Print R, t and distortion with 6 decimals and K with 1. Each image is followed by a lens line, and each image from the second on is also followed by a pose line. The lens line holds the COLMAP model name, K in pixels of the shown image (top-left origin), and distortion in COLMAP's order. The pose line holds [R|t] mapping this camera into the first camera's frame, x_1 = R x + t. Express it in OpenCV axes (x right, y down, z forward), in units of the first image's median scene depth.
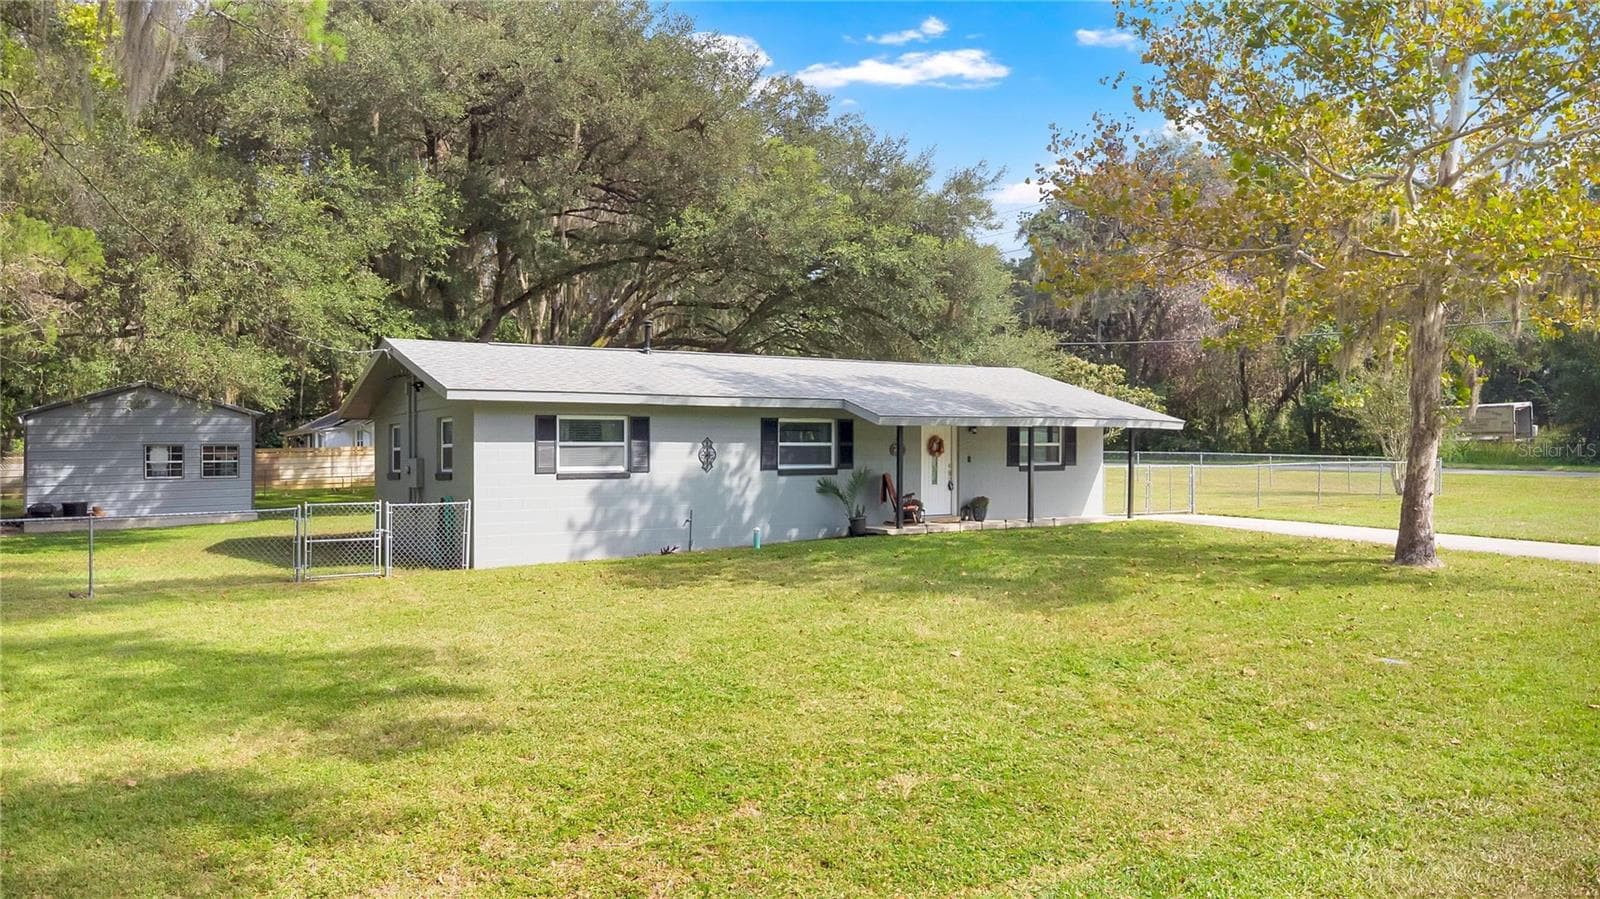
lens RADIAL K [[1446.7, 0, 798.7], [0, 1446.7, 498.1], [0, 0, 1]] dist [0.238164, -0.298368]
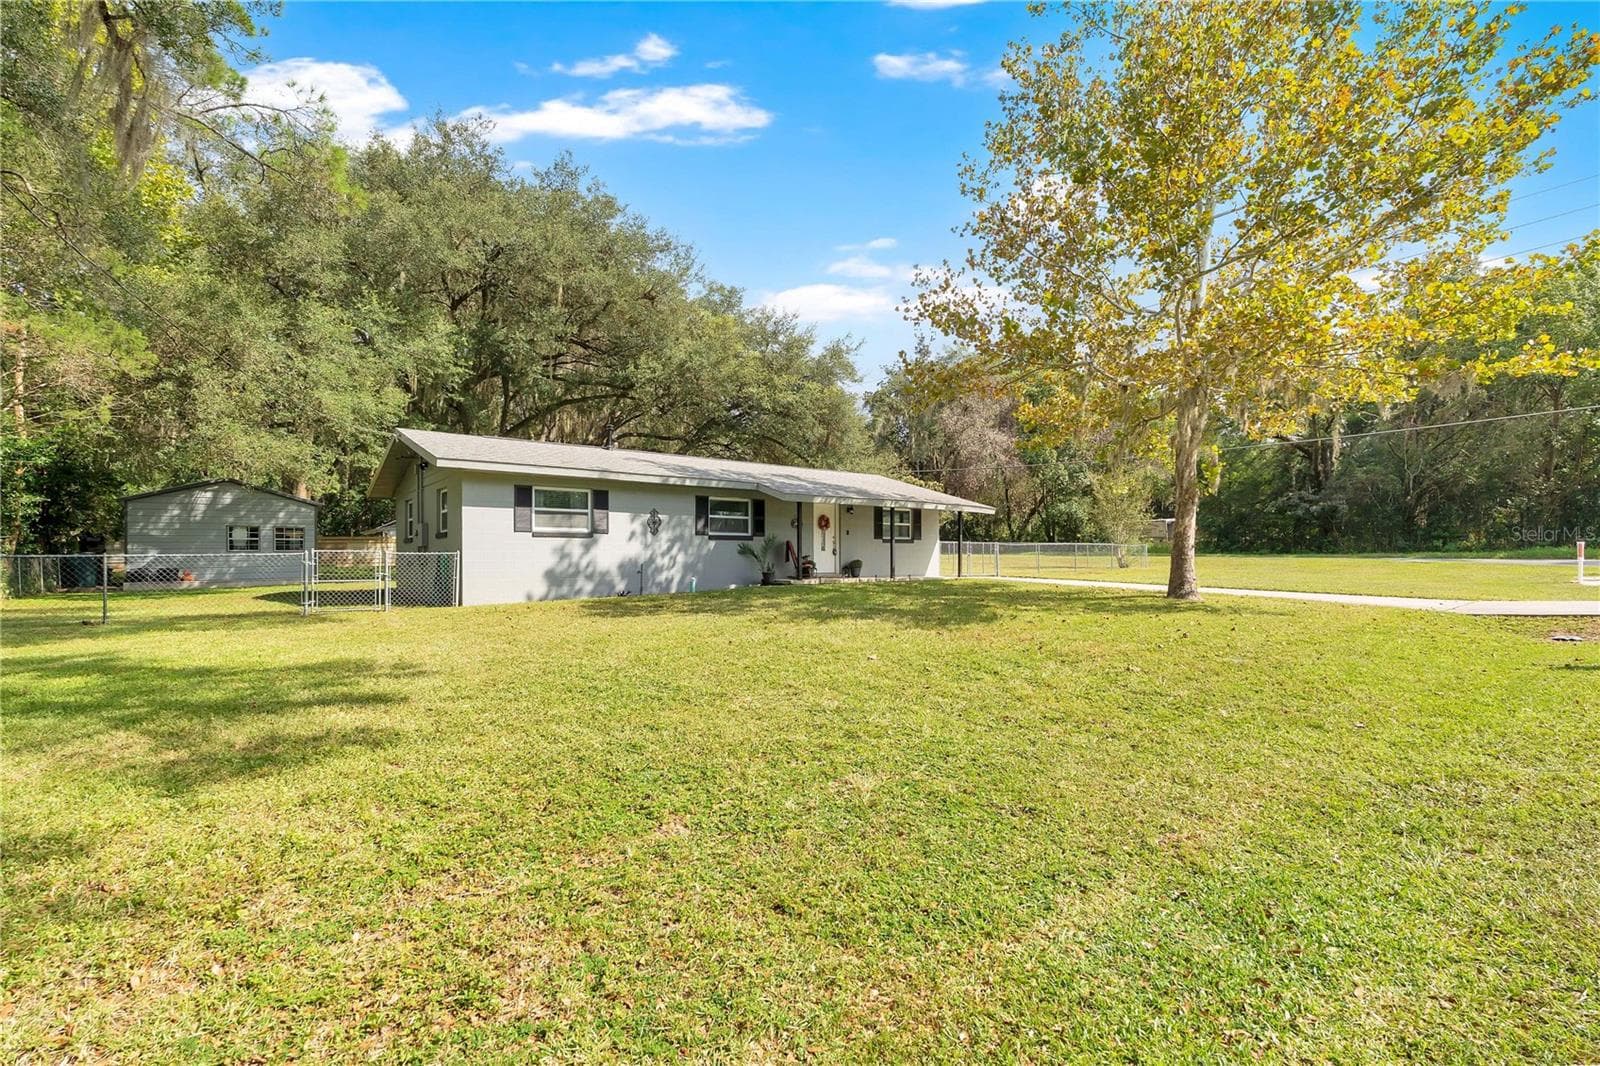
lens RADIAL K [[861.4, 0, 787.4], [0, 861.4, 551.6], [0, 0, 1]] dist [0.058594, -0.000072]
pose [[0.996920, -0.003098, 0.078358, -0.004240], [0.007244, 0.998585, -0.052676, 0.039124], [-0.078084, 0.053082, 0.995533, 0.225174]]
